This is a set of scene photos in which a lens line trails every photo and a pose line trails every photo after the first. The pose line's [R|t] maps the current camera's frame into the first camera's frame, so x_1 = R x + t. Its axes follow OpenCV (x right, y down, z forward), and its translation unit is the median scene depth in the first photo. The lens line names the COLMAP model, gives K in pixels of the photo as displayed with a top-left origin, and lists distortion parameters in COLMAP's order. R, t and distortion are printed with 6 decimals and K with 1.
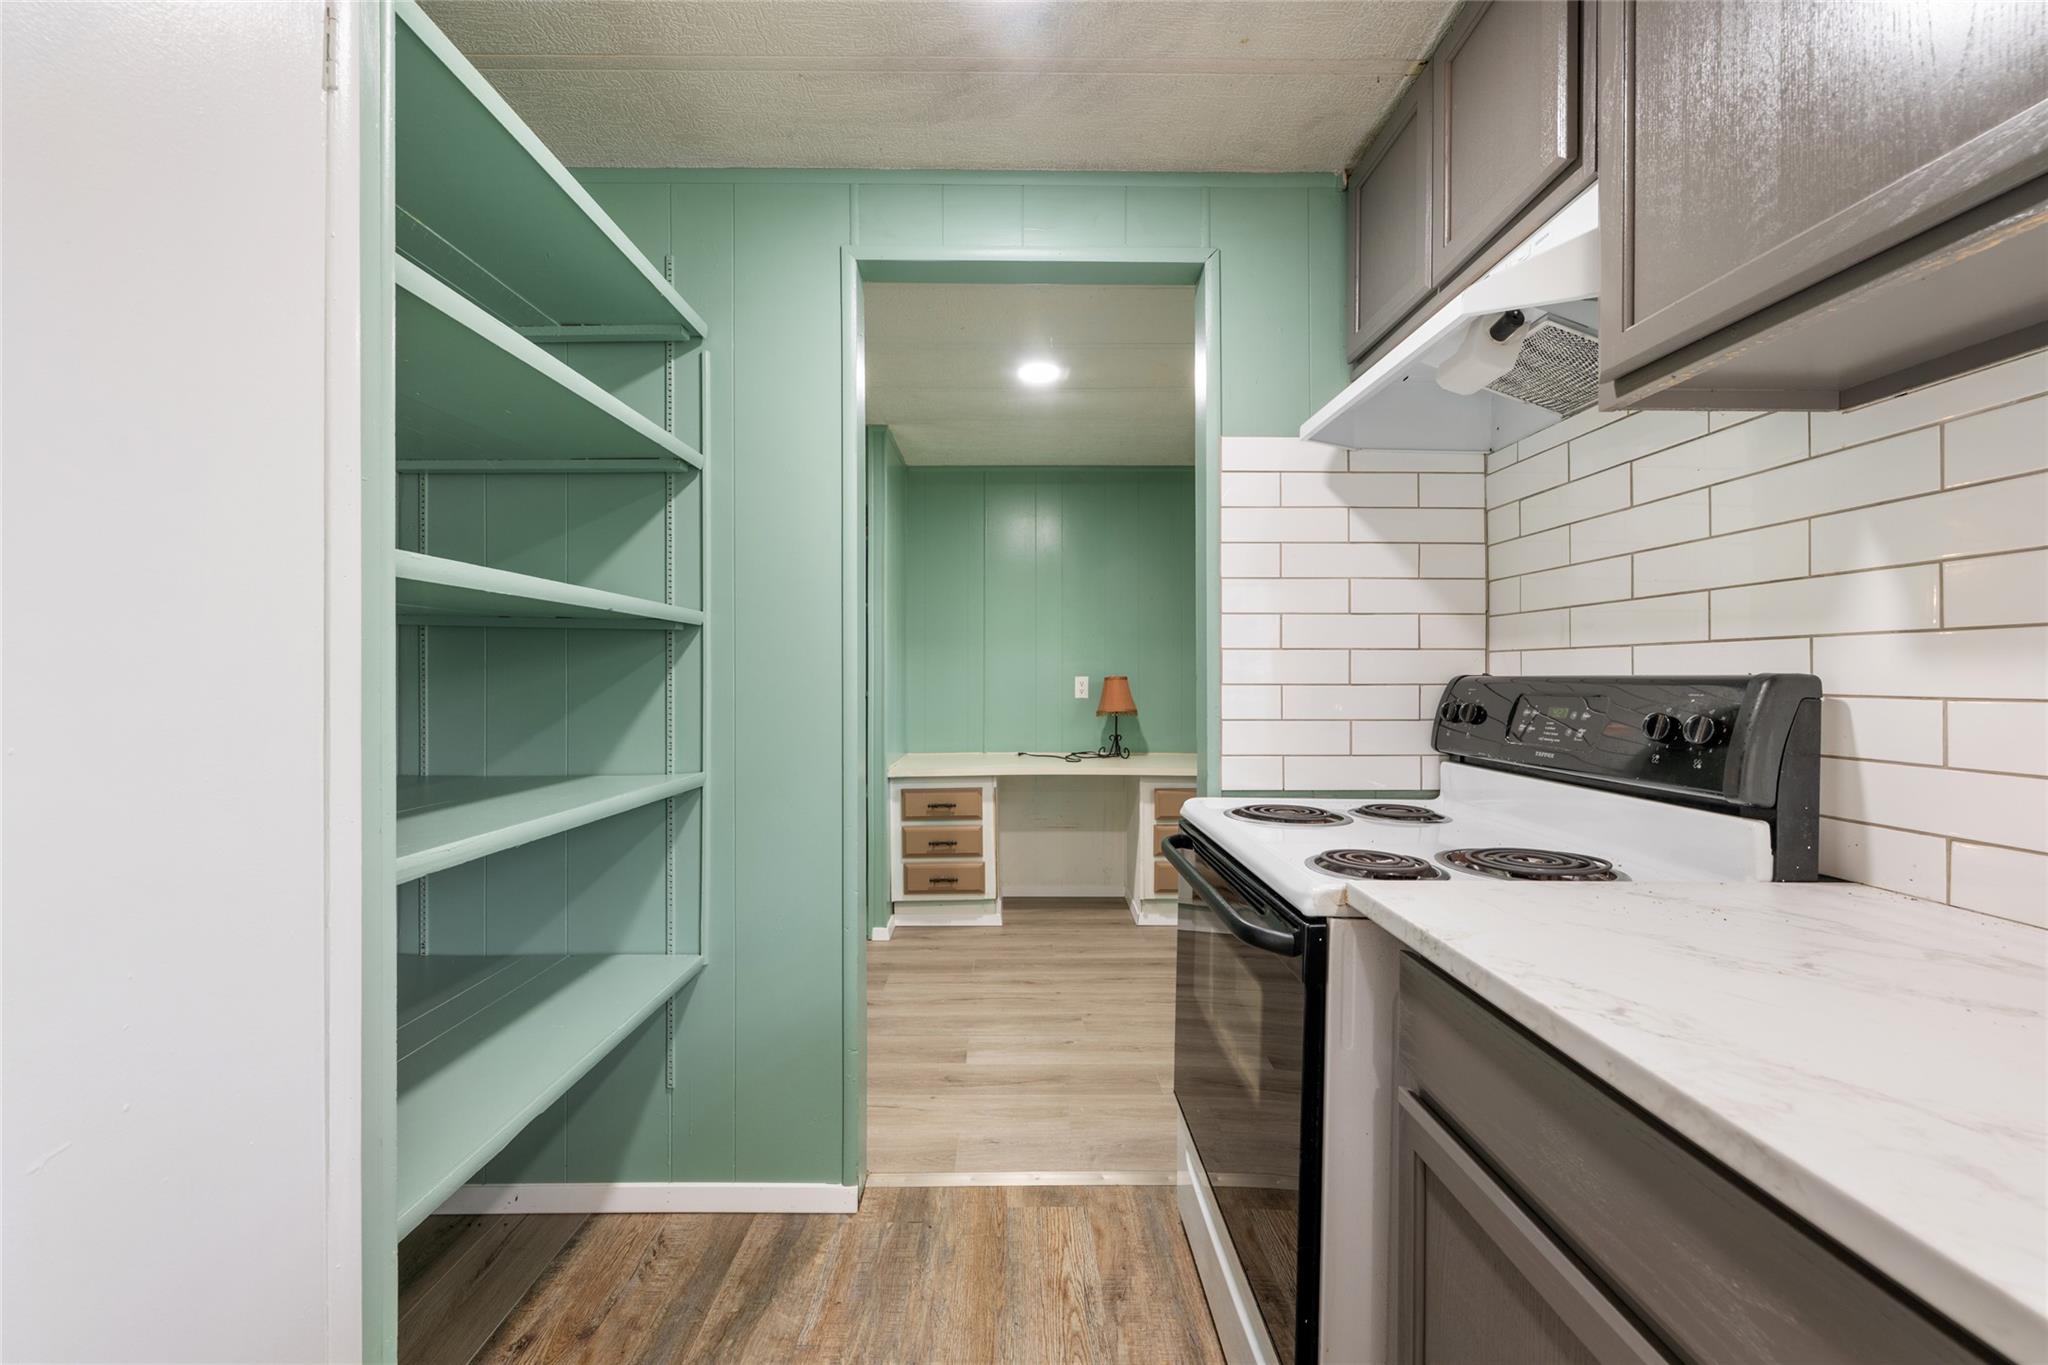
lens RADIAL K [[815.7, 0, 1026.0], [0, 815.7, 675.5], [0, 0, 1]] dist [-0.001889, -0.000010]
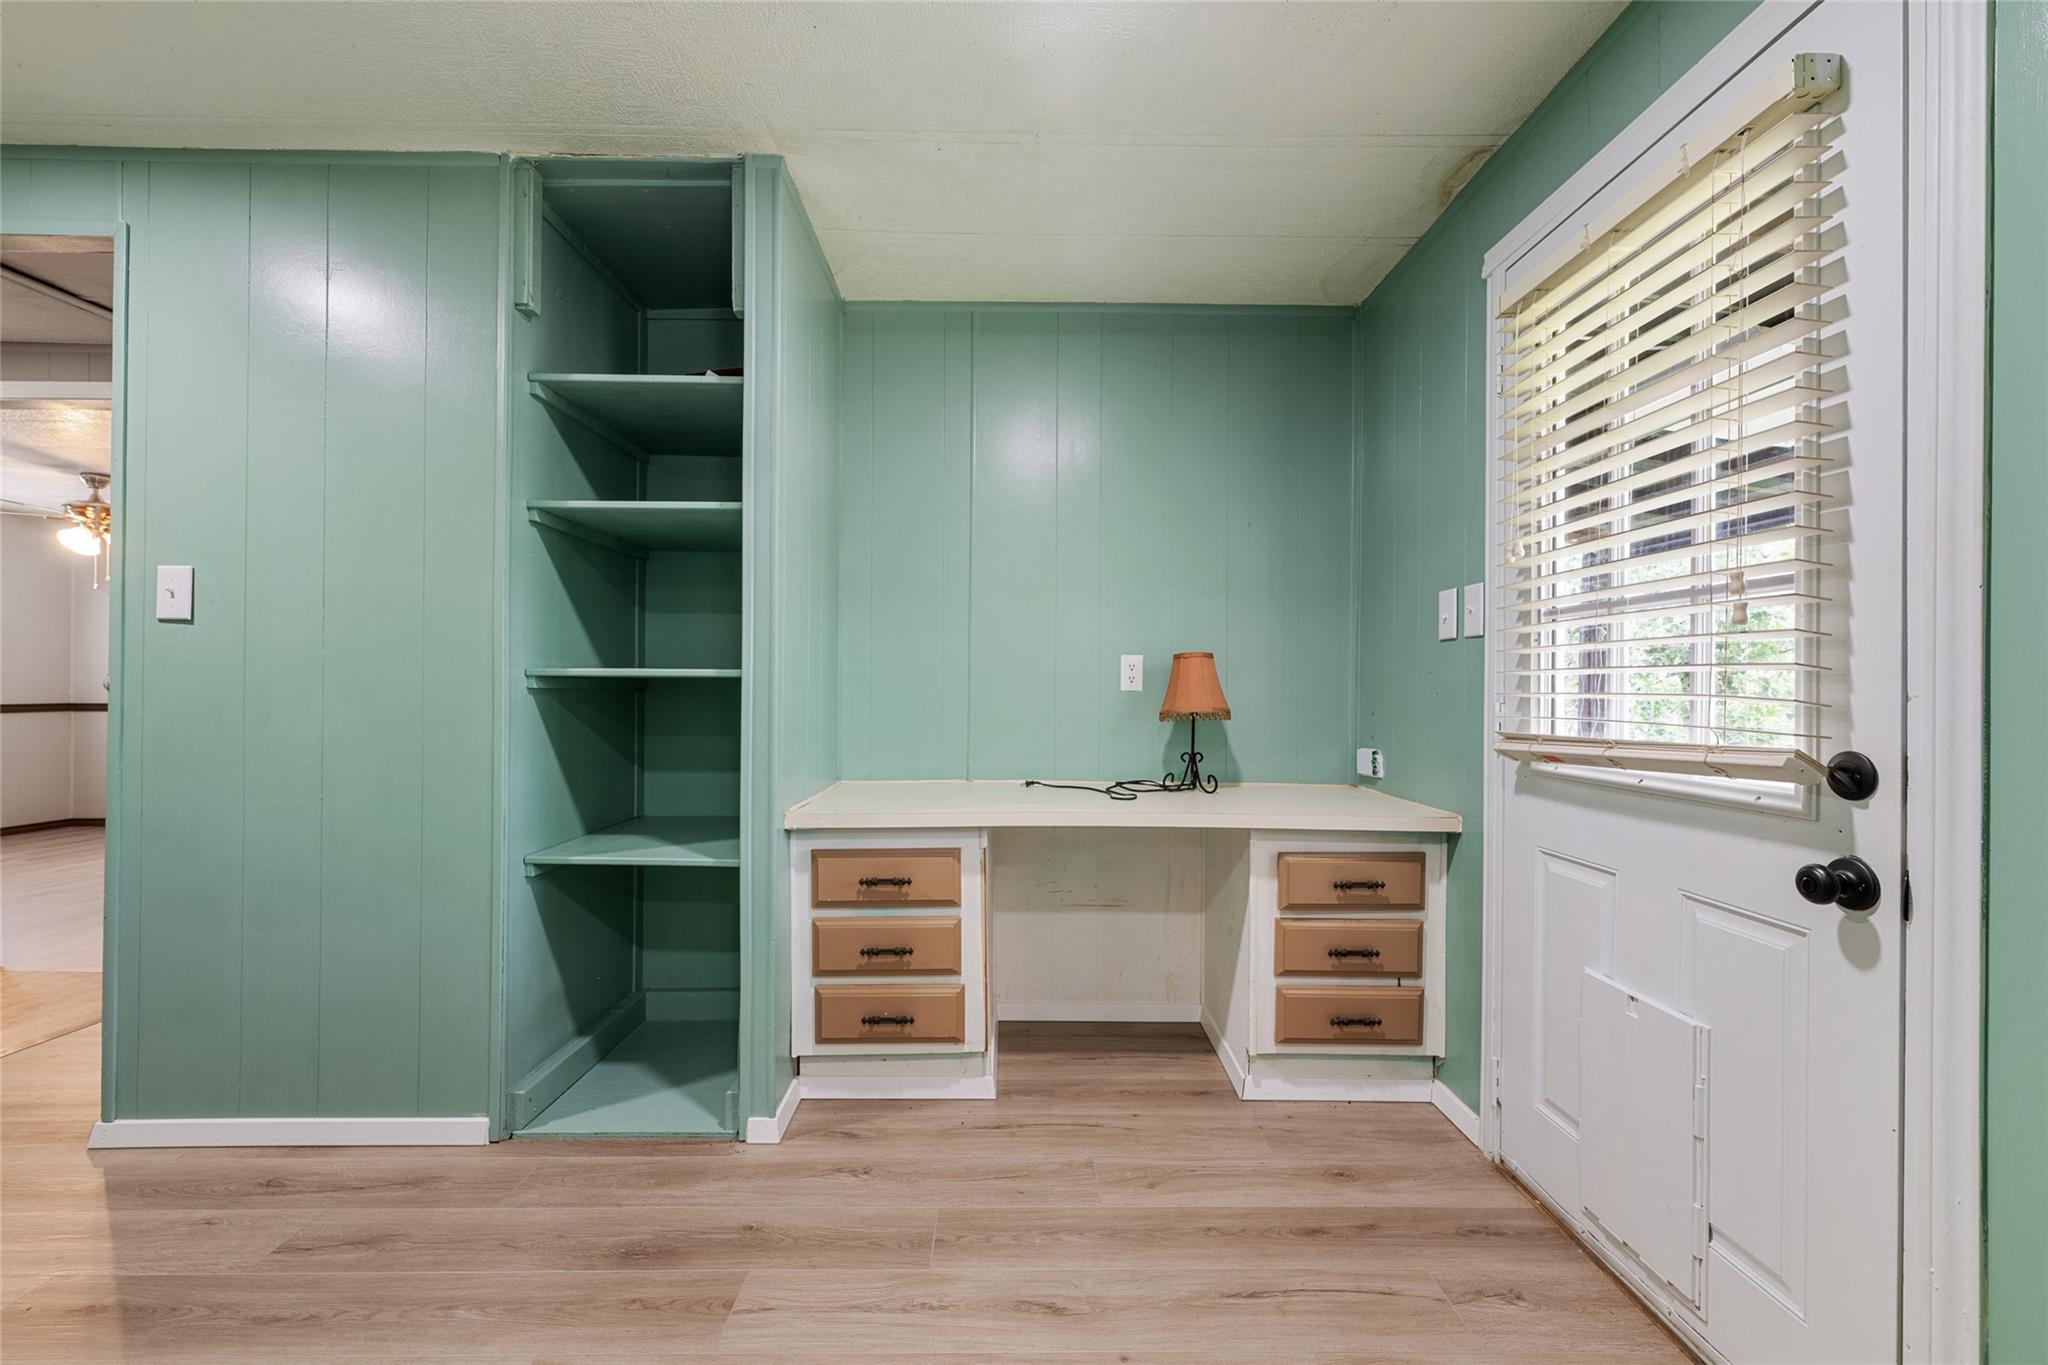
lens RADIAL K [[815.7, 0, 1025.8], [0, 815.7, 691.6], [0, 0, 1]] dist [-0.001889, -0.000010]
pose [[0.999975, 0.006916, 0.001341, -0.013232], [-0.006918, 0.999975, 0.001593, 0.035623], [-0.001330, -0.001602, 0.999998, 0.506805]]
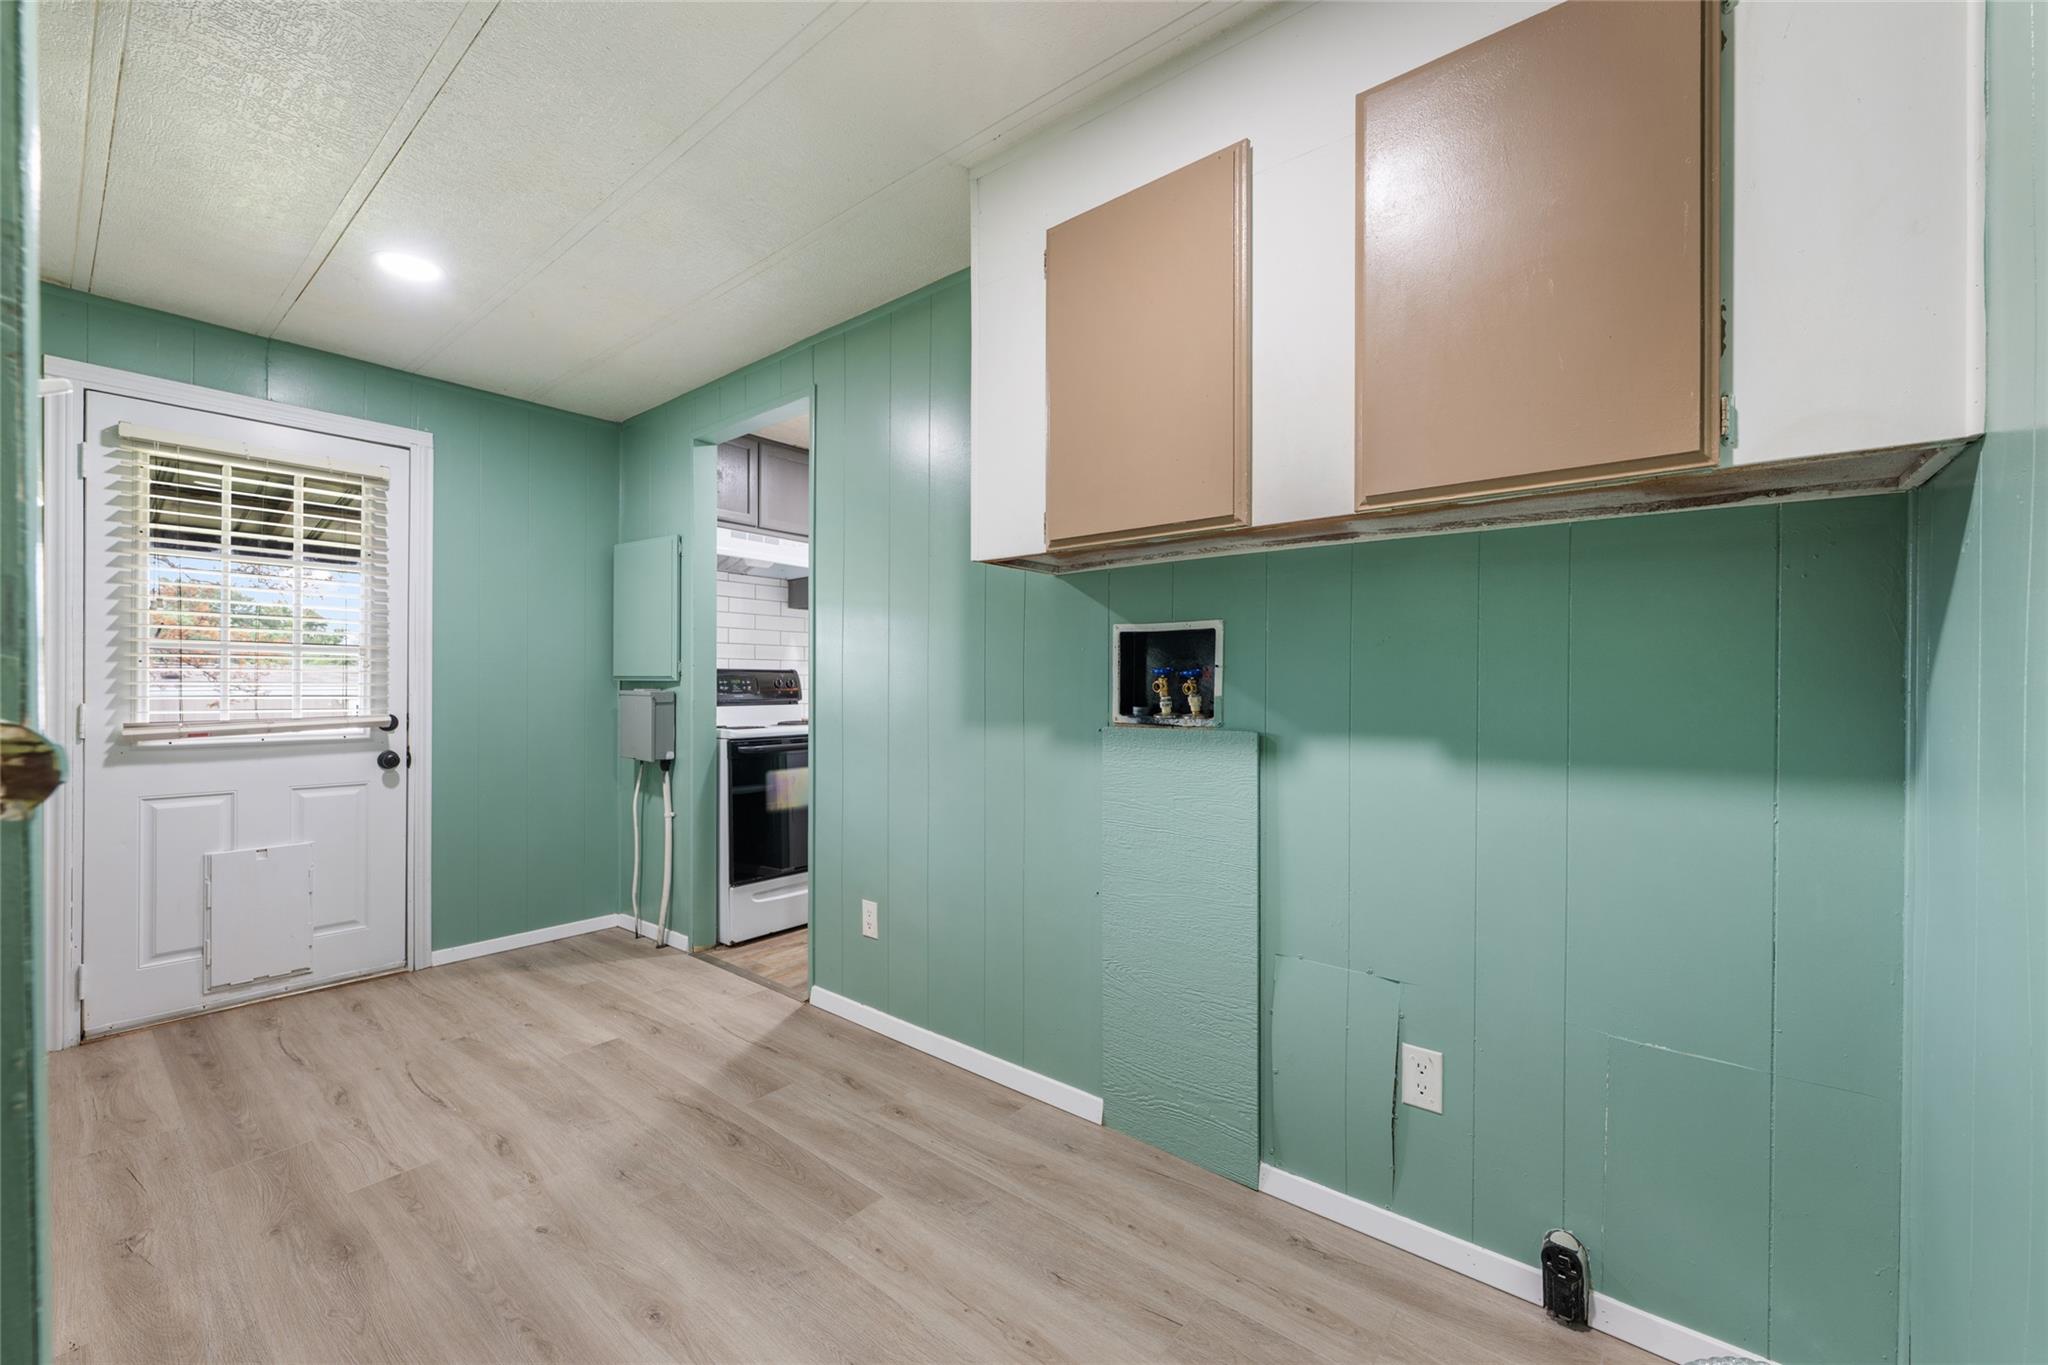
lens RADIAL K [[815.7, 0, 1016.5], [0, 815.7, 685.7], [0, 0, 1]] dist [-0.001889, -0.000010]
pose [[-0.761587, -0.006495, 0.648030, -0.808345], [-0.005600, 0.999978, 0.003440, 0.018310], [-0.648038, -0.001009, -0.761607, 1.053607]]
